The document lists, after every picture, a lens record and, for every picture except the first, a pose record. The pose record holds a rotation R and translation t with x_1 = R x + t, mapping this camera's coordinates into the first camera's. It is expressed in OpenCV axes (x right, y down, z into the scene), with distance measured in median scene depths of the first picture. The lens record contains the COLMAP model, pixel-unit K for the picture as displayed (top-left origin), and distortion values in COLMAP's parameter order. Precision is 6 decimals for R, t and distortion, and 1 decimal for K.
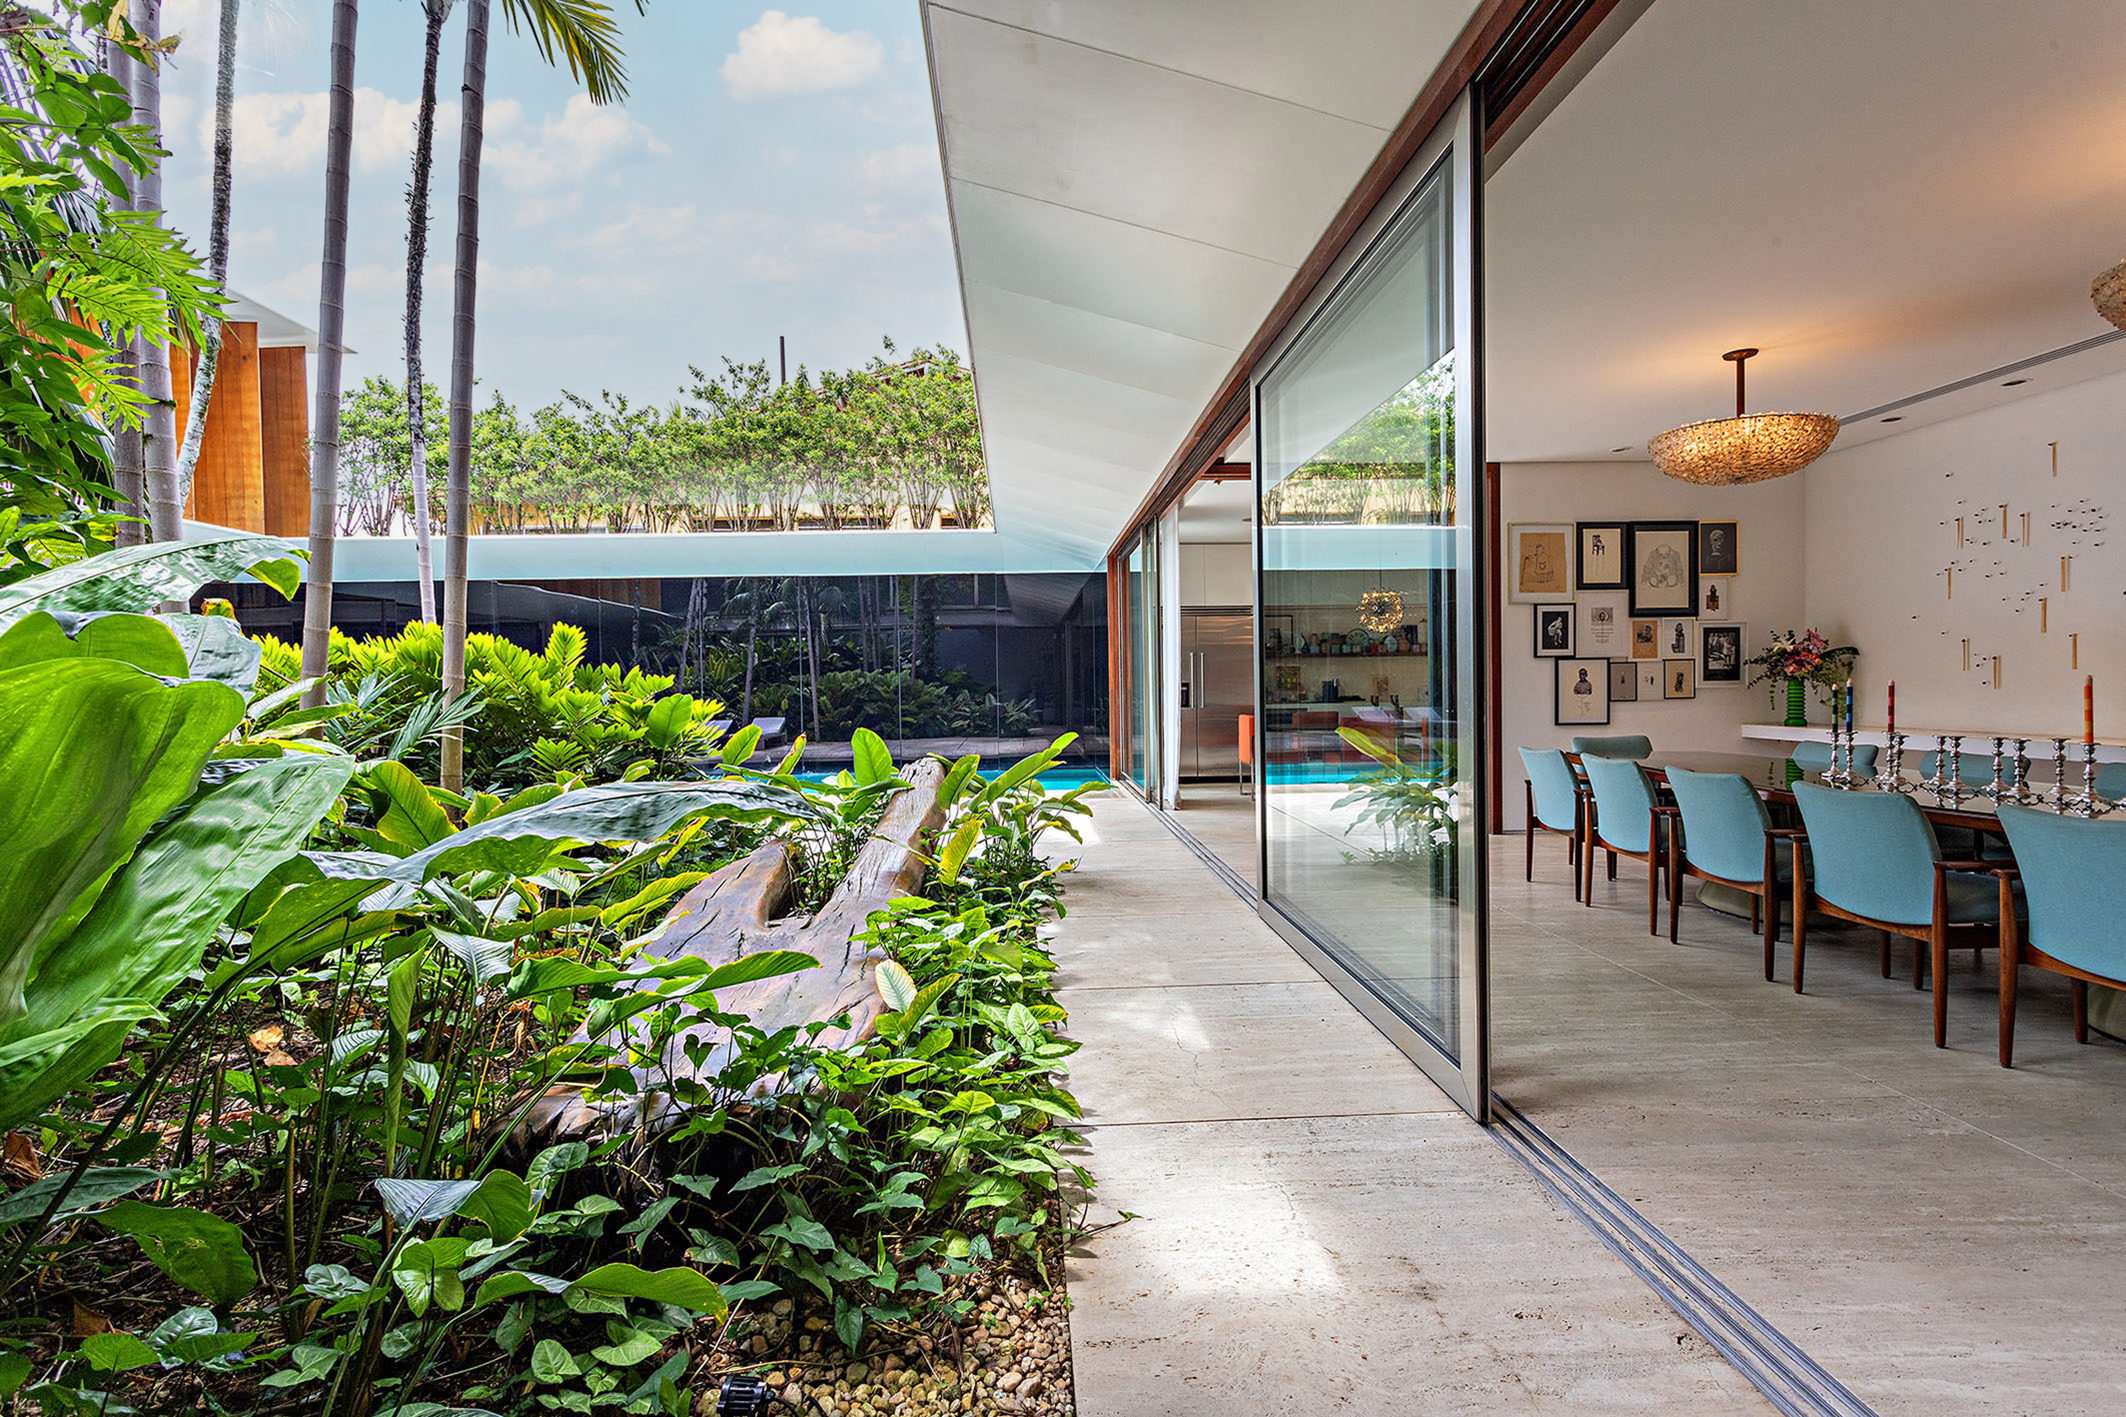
lens RADIAL K [[1001.3, 0, 1069.3], [0, 1001.3, 696.8], [0, 0, 1]] dist [0.005413, 0.000793]
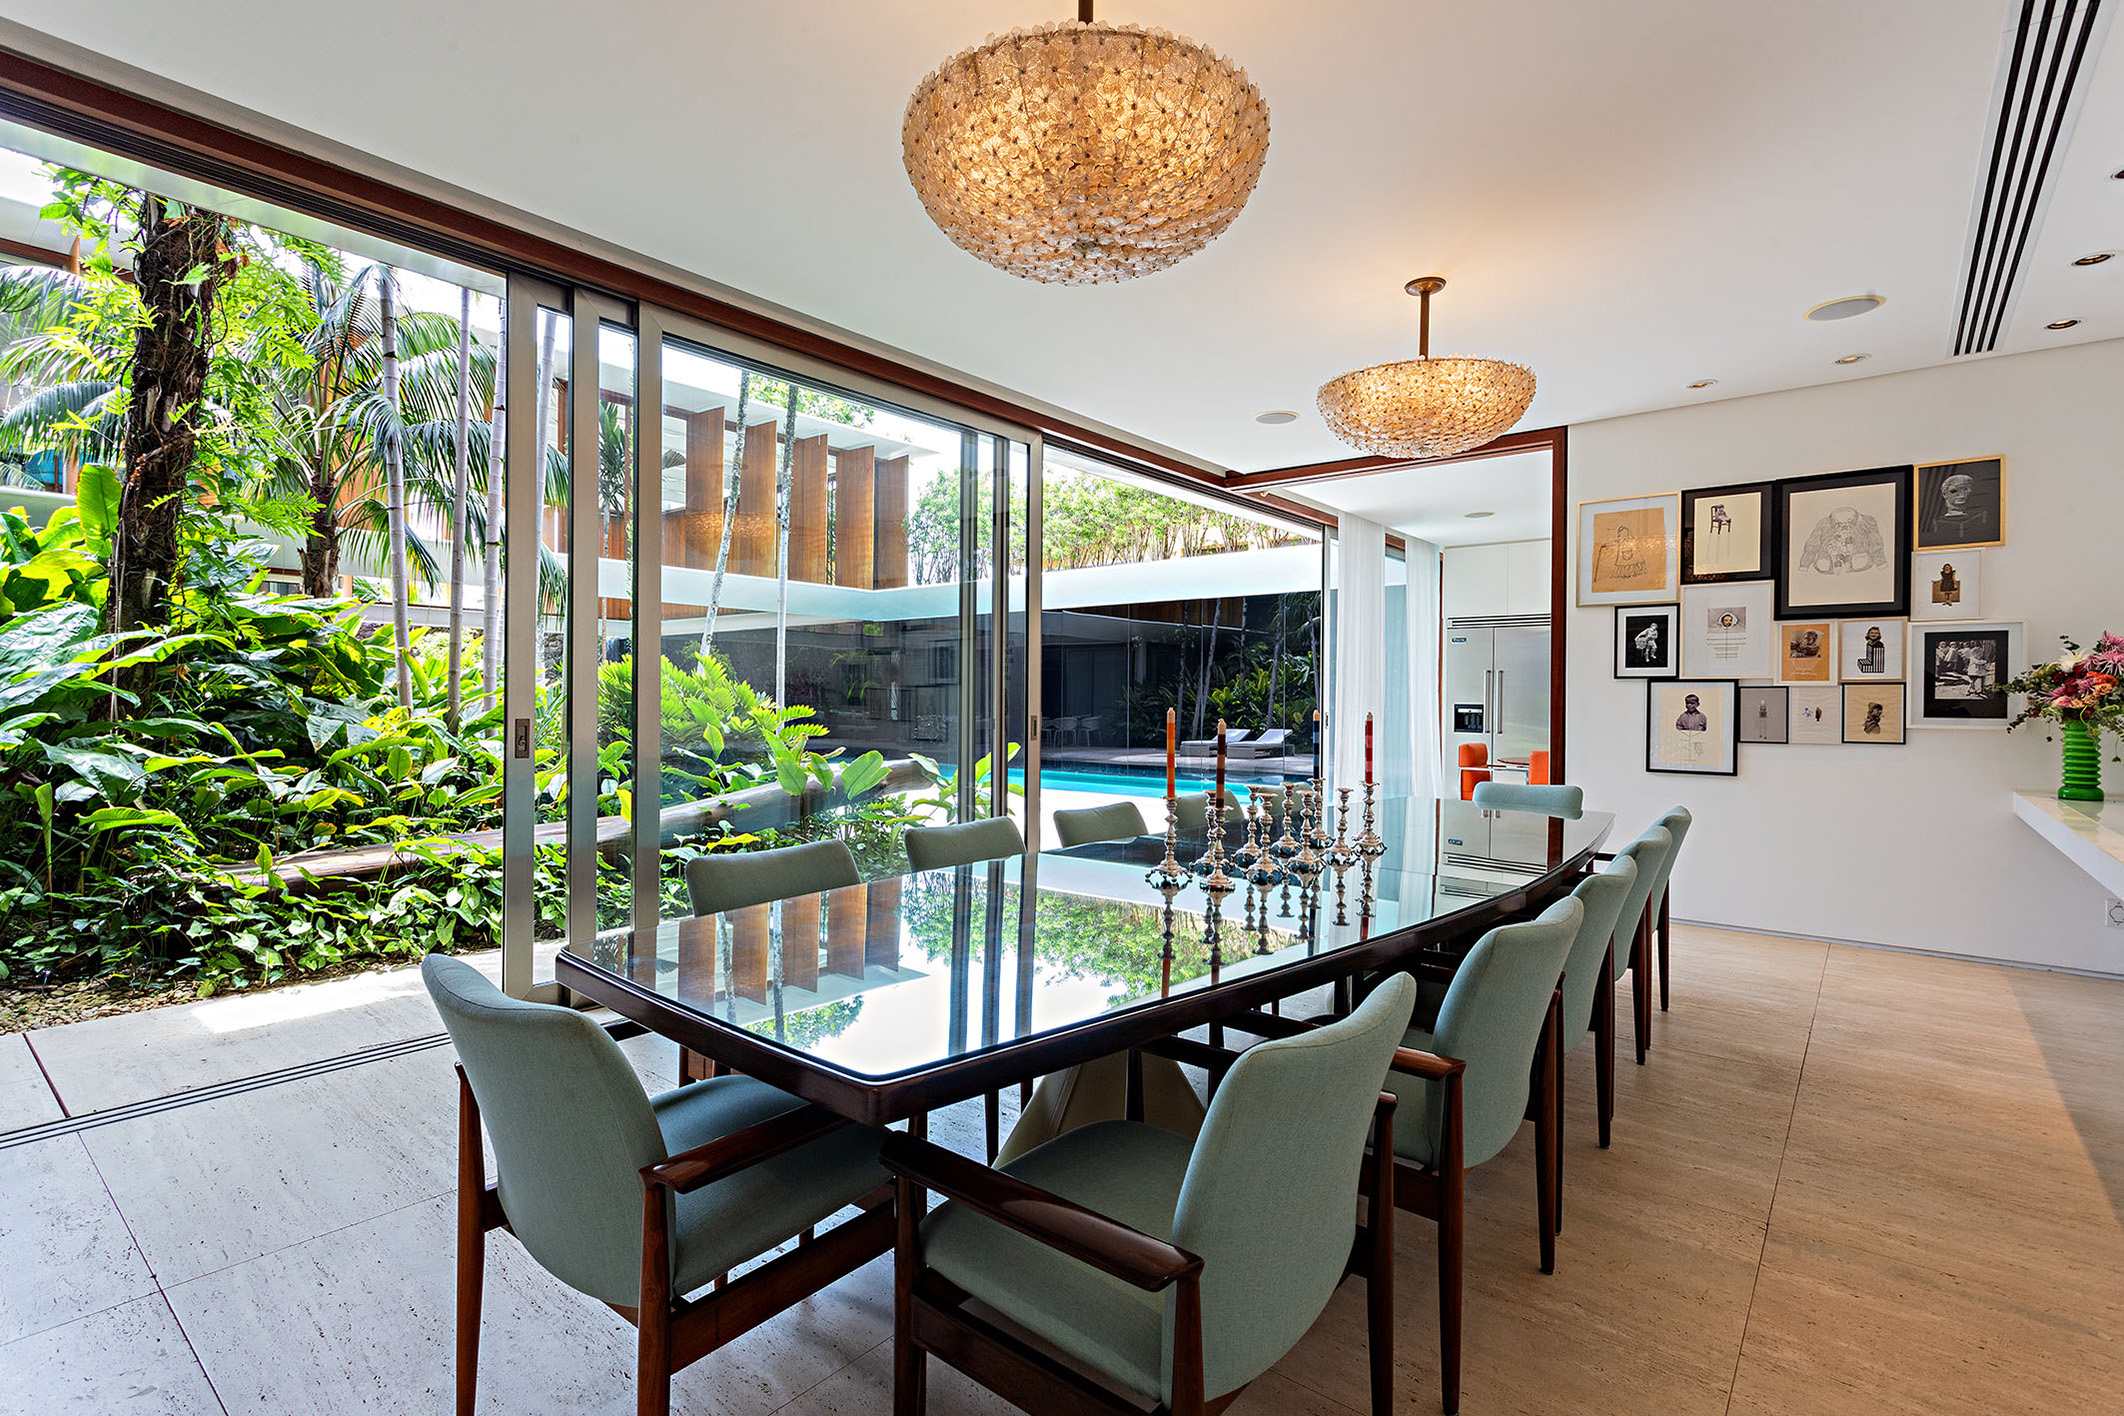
lens RADIAL K [[1000.4, 0, 1061.7], [0, 1000.4, 699.5], [0, 0, 1]] dist [0.005413, 0.000793]
pose [[0.734176, 0.020936, -0.678636, 0.664886], [-0.023456, 0.999710, 0.005465, -0.017879], [0.678554, 0.011906, 0.734454, 0.170314]]
